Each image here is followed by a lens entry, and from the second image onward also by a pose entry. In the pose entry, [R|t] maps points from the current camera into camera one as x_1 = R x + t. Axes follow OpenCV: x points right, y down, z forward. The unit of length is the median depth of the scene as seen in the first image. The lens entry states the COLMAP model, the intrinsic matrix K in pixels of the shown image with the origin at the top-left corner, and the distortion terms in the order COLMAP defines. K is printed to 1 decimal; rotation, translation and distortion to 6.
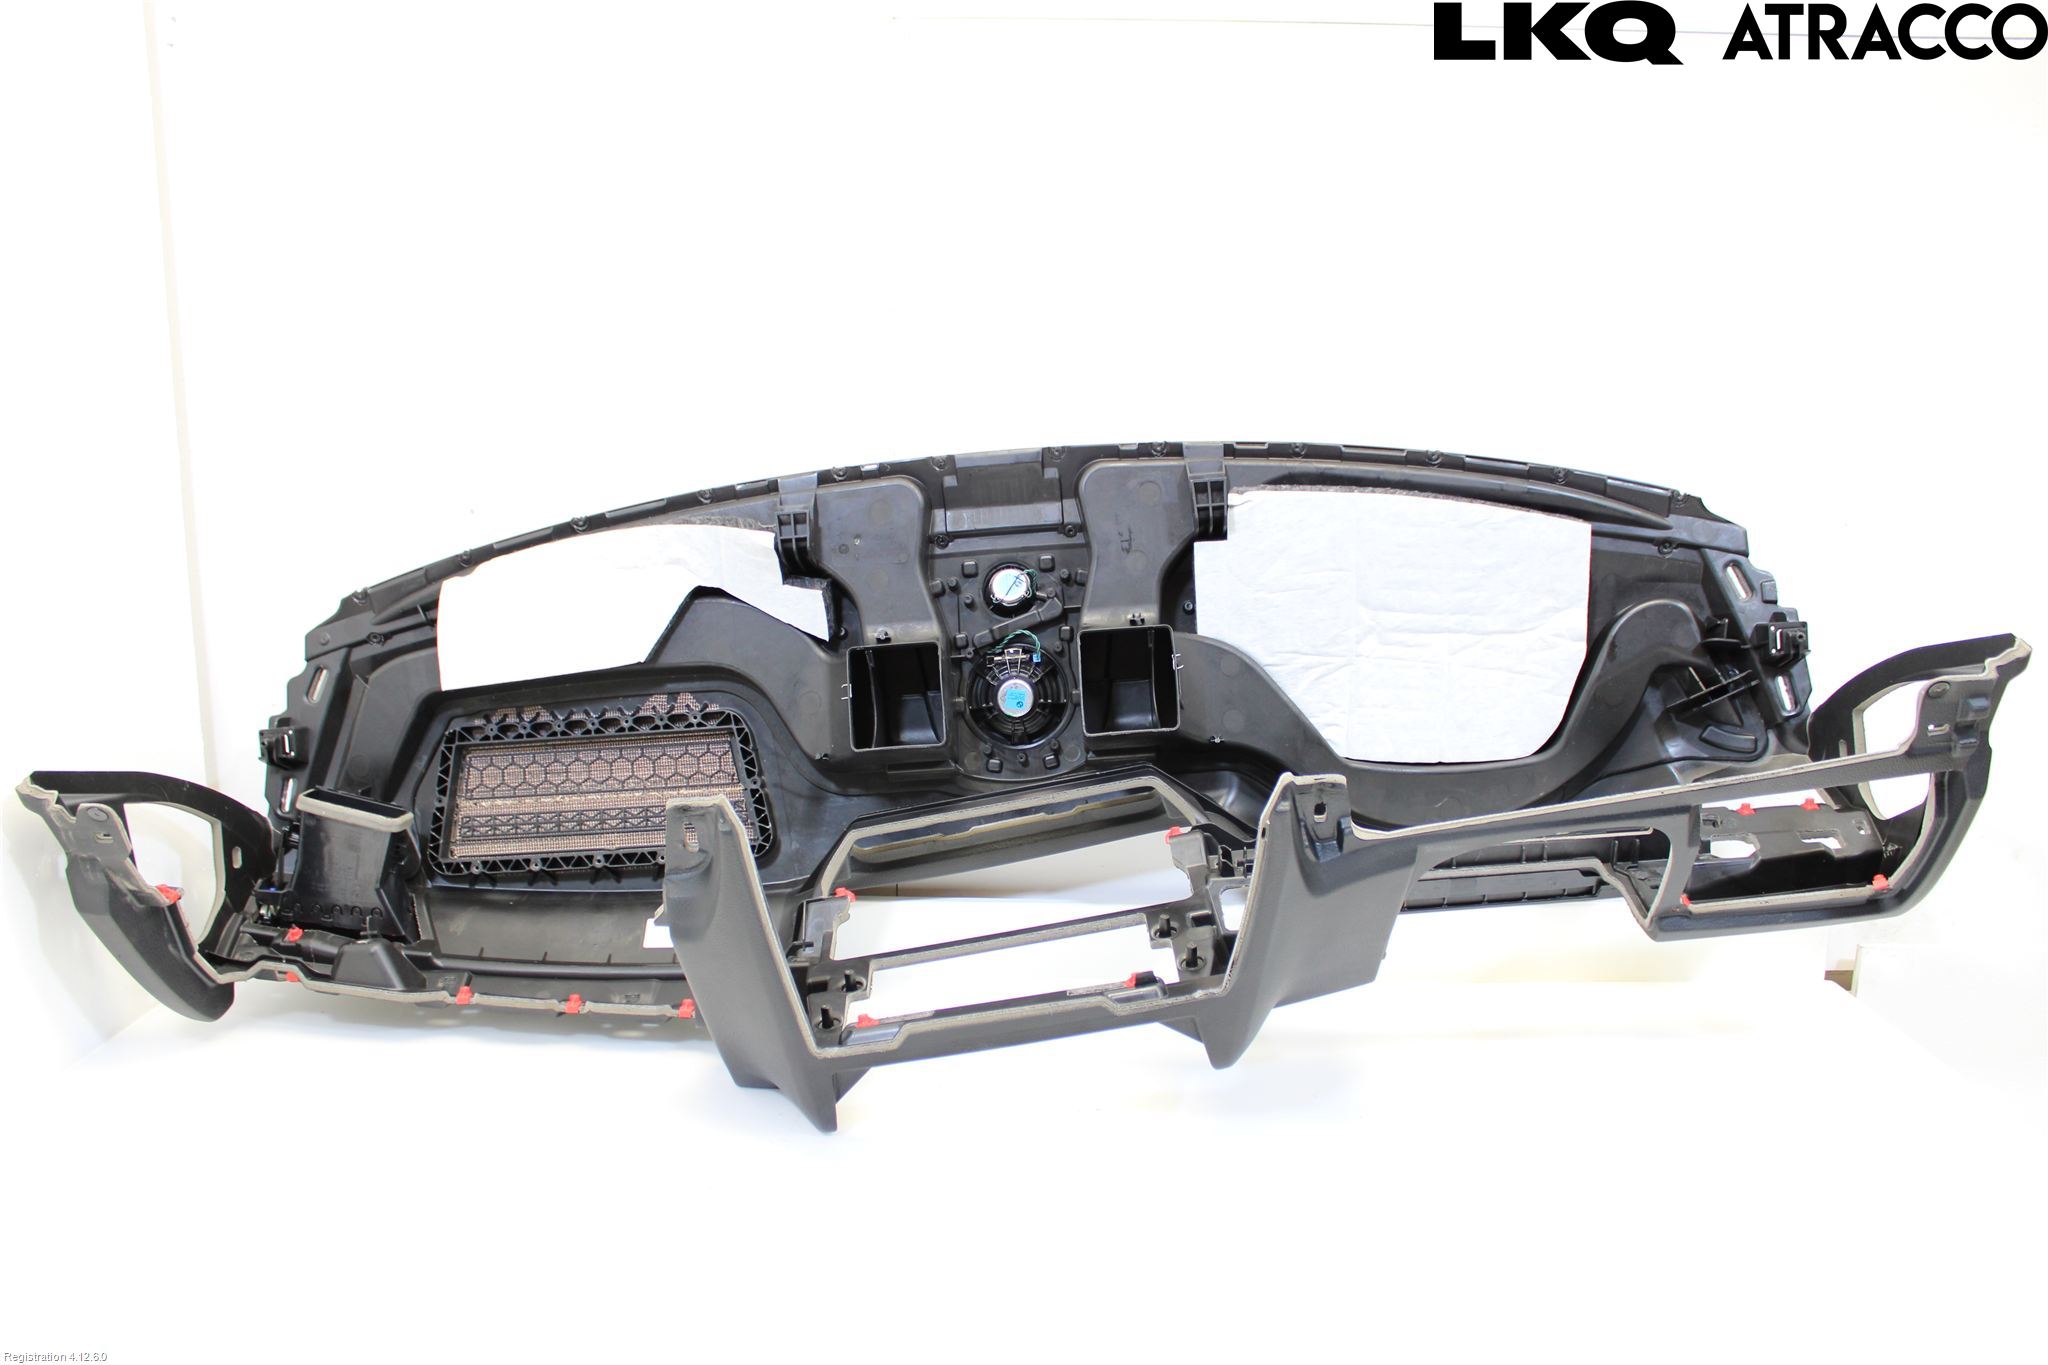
lens RADIAL K [[1676.3, 0, 1009.9], [0, 1676.3, 681.0], [0, 0, 1]] dist [-0.163469, 0.139143]
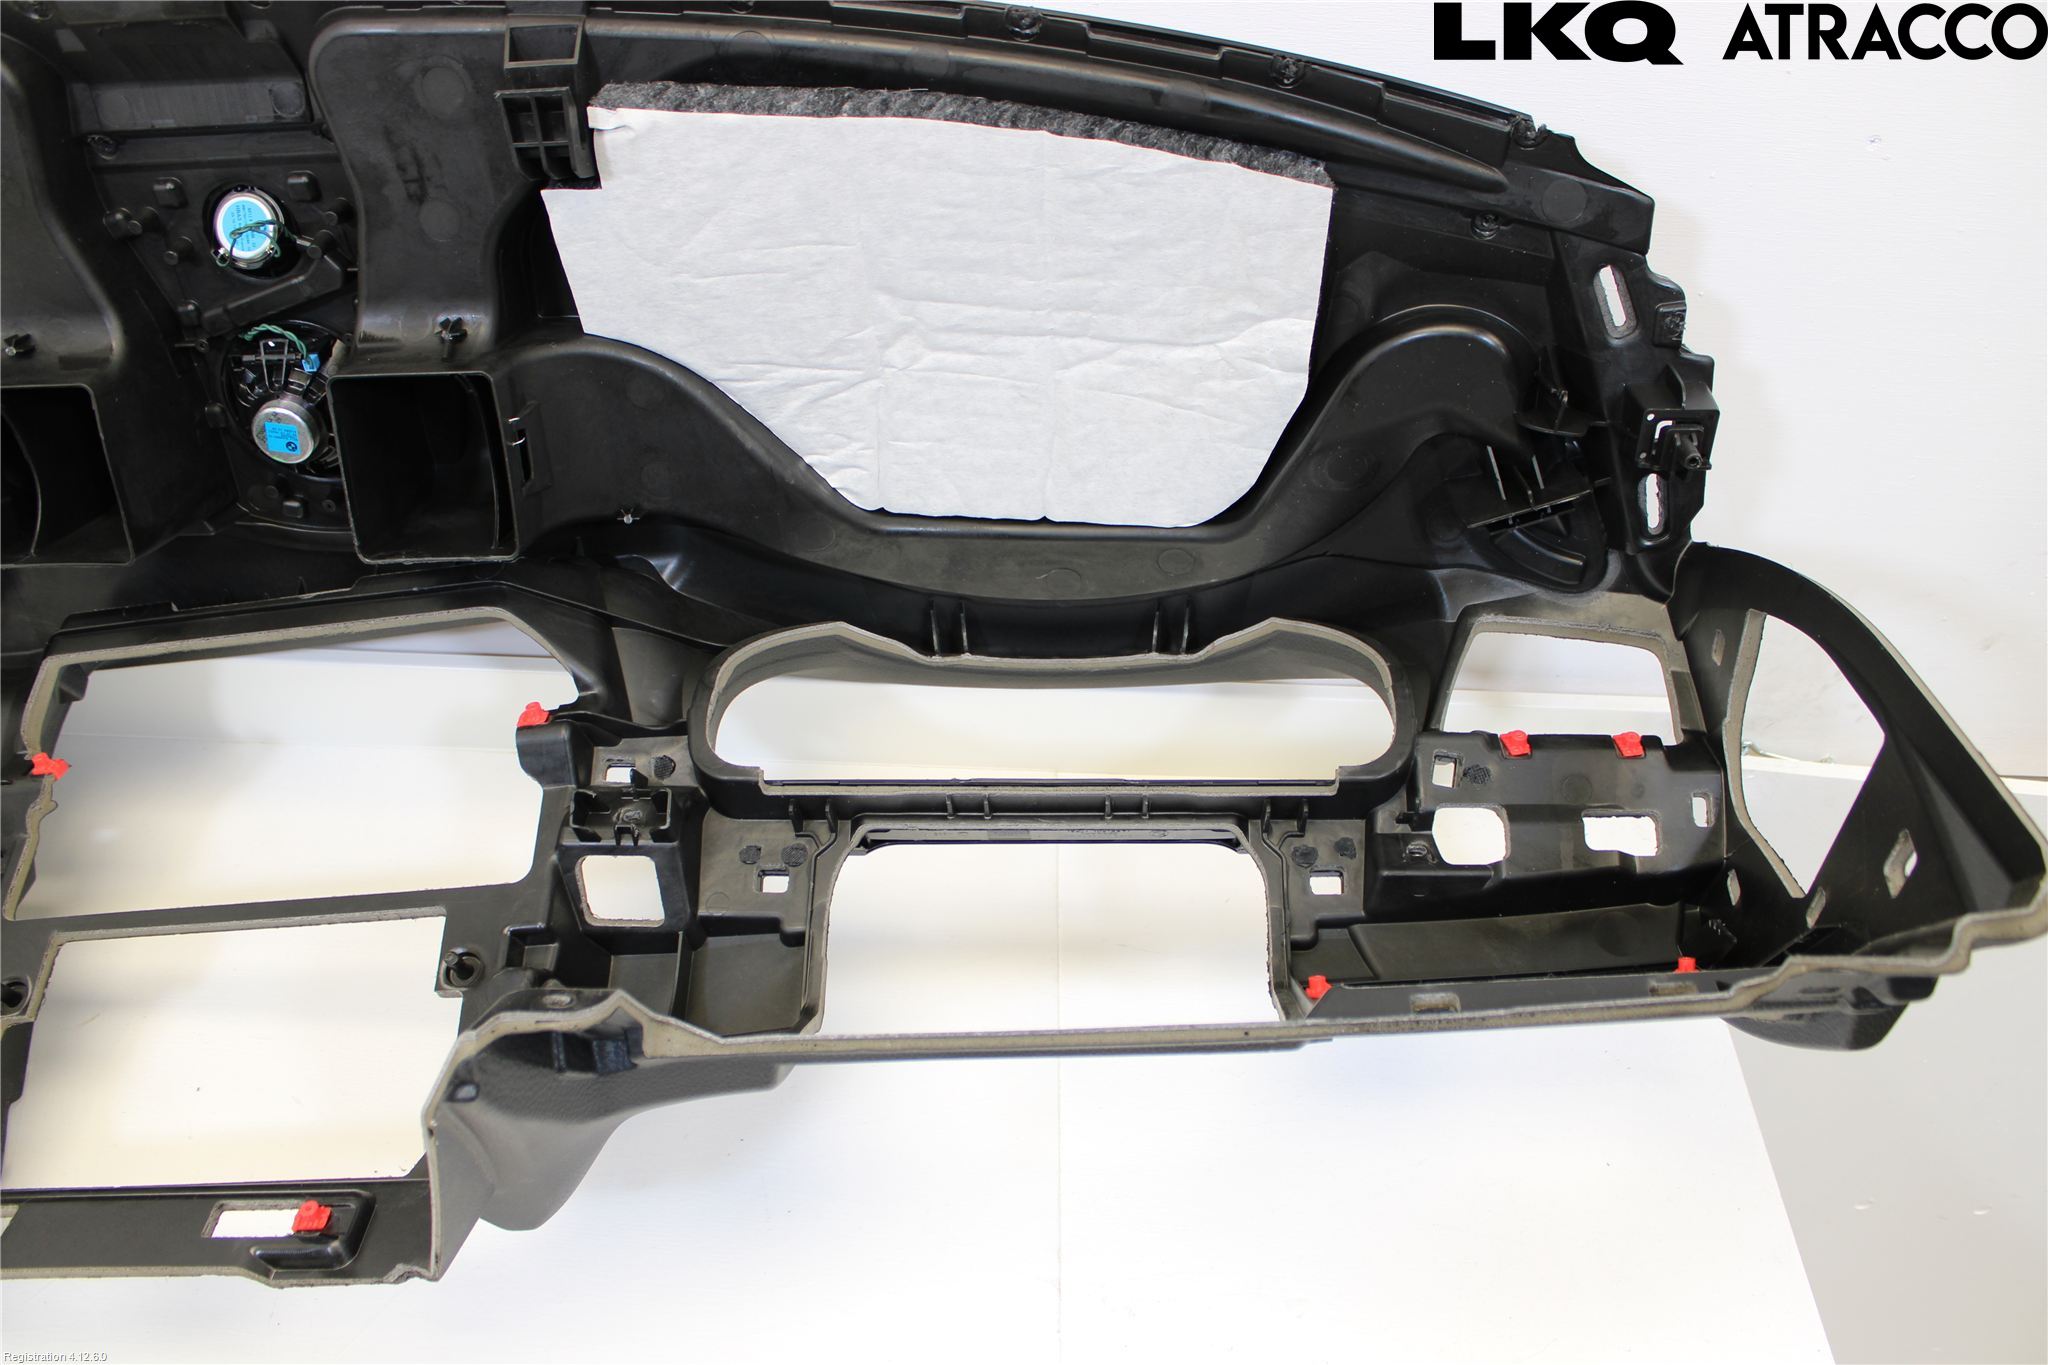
lens RADIAL K [[1676.3, 0, 1009.9], [0, 1676.3, 681.0], [0, 0, 1]] dist [-0.163469, 0.139143]
pose [[0.999672, 0.021974, 0.013126, 0.244625], [-0.025532, 0.819909, 0.571925, -0.243372], [0.001806, -0.572072, 0.820201, 0.493909]]
